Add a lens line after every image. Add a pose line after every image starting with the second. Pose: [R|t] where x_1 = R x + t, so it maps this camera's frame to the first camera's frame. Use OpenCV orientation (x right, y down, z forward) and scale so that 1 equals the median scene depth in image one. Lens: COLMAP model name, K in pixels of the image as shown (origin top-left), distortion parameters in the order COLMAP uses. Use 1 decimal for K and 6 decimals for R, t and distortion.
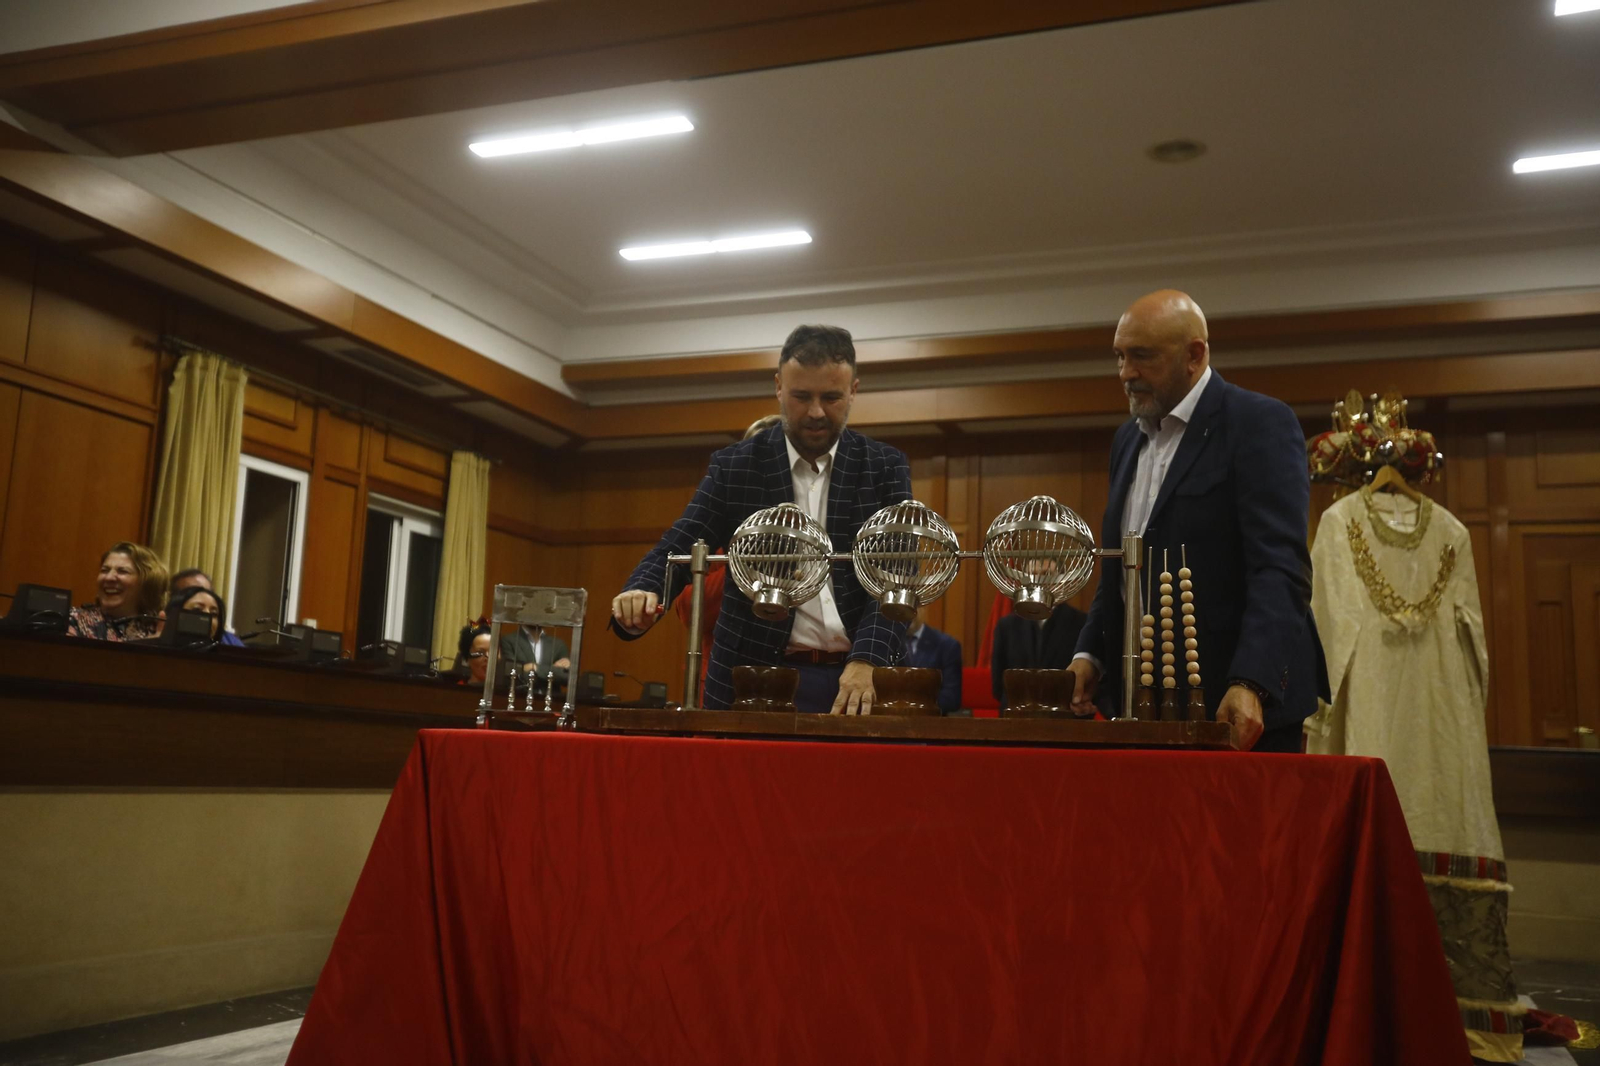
lens RADIAL K [[1511.9, 0, 799.0], [0, 1511.9, 527.3], [0, 0, 1]] dist [-0.022762, 0.125598]
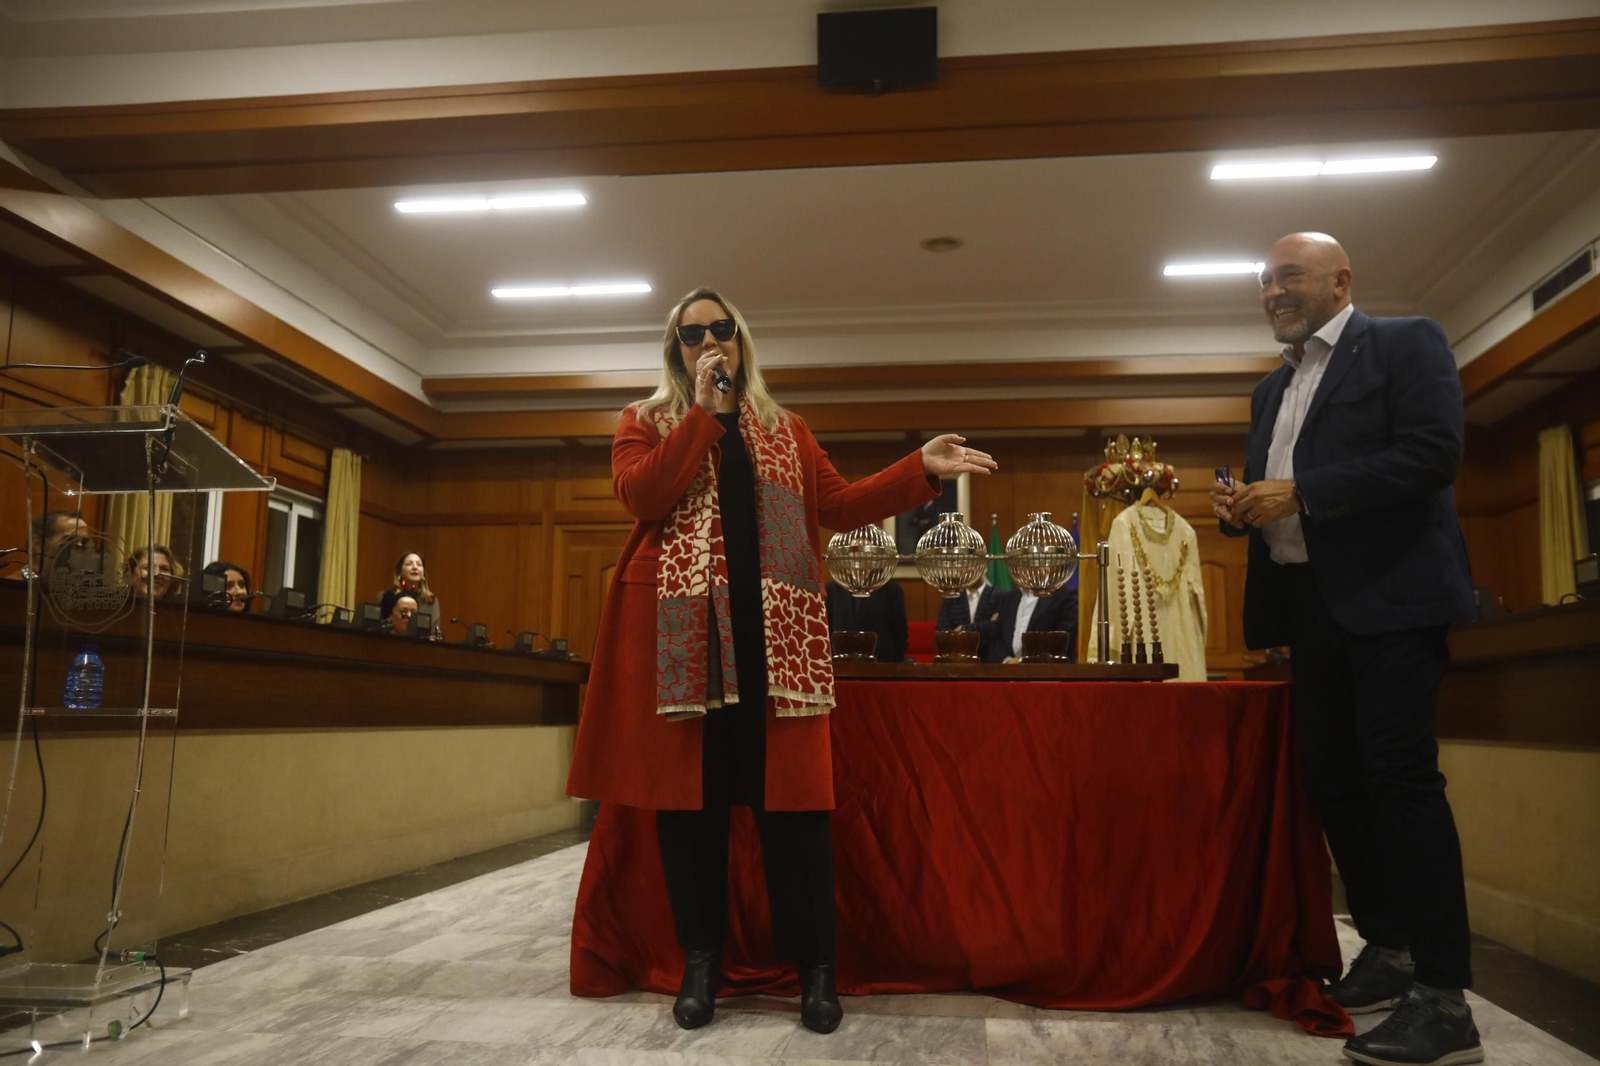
lens RADIAL K [[1242.5, 0, 798.3], [0, 1242.5, 532.8], [0, 0, 1]] dist [-0.042667, 0.086419]
pose [[0.971145, 0.006034, 0.238412, -0.165665], [-0.011396, 0.999712, 0.021119, -0.012879], [-0.238216, -0.023227, 0.970934, -0.070516]]
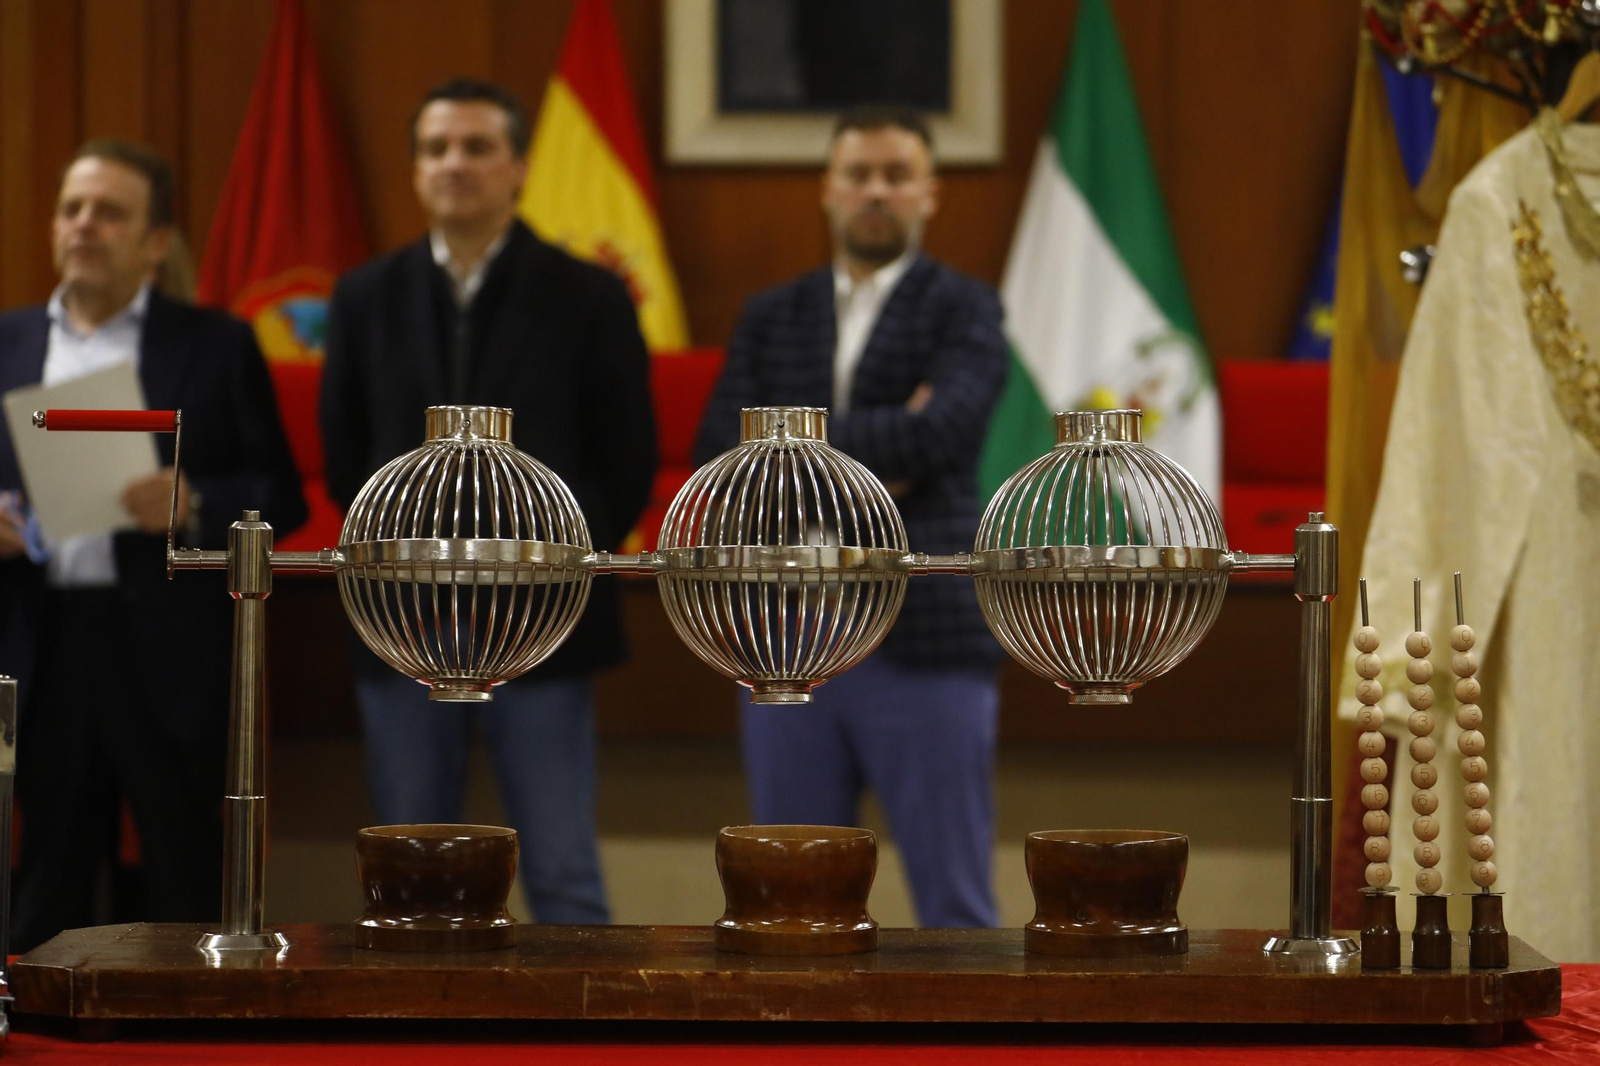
lens RADIAL K [[4976.2, 0, 800.0], [0, 4976.2, 533.0], [0, 0, 1]] dist [0.215299, 1.177007]
pose [[0.948260, -0.041187, 0.314811, -0.161917], [-0.017877, 0.983050, 0.182462, -0.108535], [-0.316991, -0.178649, 0.931451, -0.130271]]
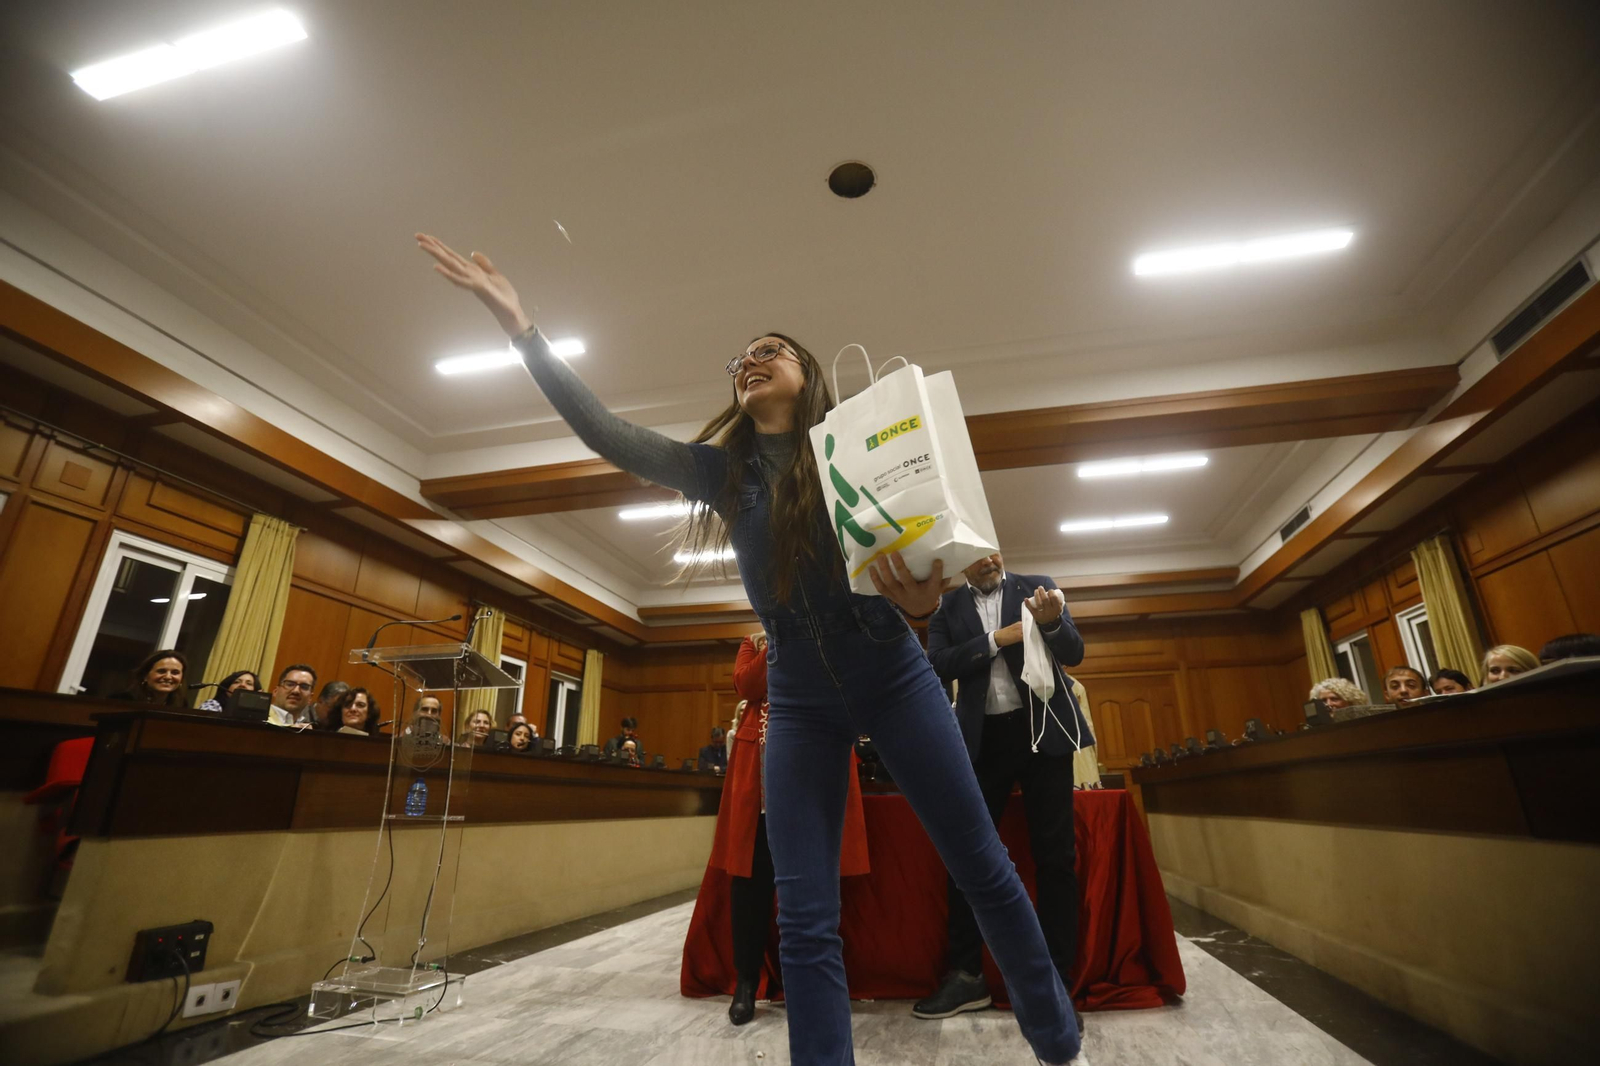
lens RADIAL K [[729.8, 0, 794.0], [0, 729.8, 533.1], [0, 0, 1]] dist [-0.079562, 0.031871]
pose [[0.990394, 0.007446, 0.138075, -0.133872], [0.018629, 0.982260, -0.186595, -0.024991], [-0.137015, 0.187375, 0.972686, -0.084847]]
